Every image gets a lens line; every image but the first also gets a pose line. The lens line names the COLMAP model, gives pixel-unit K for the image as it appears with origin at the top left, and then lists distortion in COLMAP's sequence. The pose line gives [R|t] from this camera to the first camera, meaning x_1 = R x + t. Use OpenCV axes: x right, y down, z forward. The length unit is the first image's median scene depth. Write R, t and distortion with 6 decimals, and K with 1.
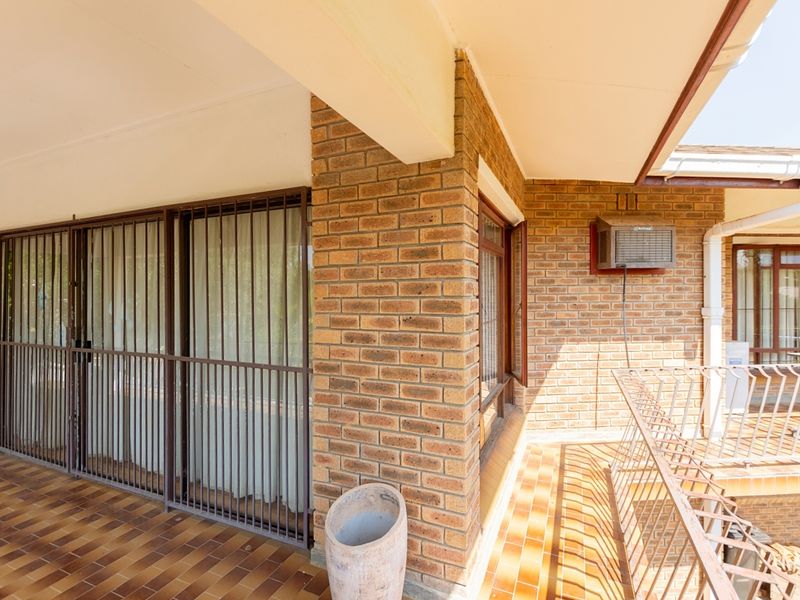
lens RADIAL K [[424.2, 0, 400.0], [0, 424.2, 300.0], [0, 0, 1]] dist [0.002617, 0.001062]
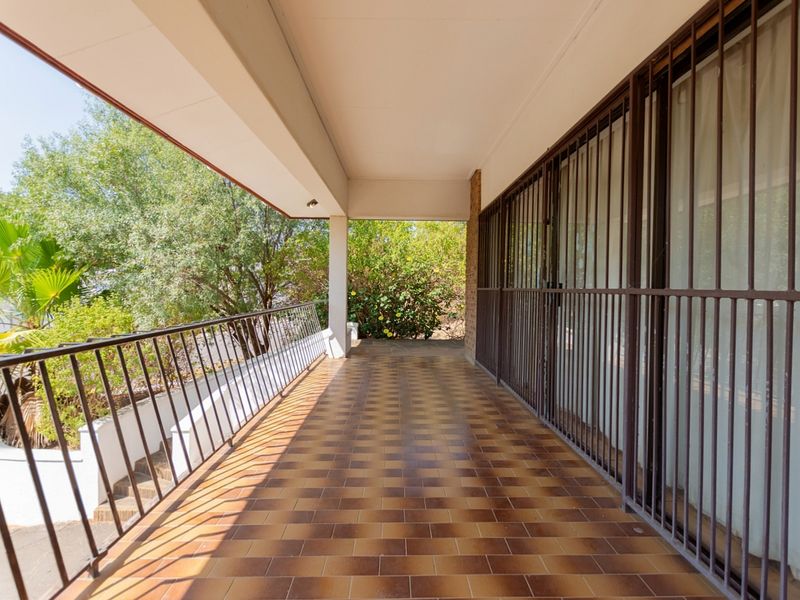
lens RADIAL K [[384.6, 0, 400.0], [0, 384.6, 300.0], [0, 0, 1]] dist [0.062007, -0.033155]
pose [[0.395716, 0.012551, -0.918287, -0.101761], [-0.017935, 0.999822, 0.005937, 0.152391], [0.918198, 0.014120, 0.395871, 0.392070]]
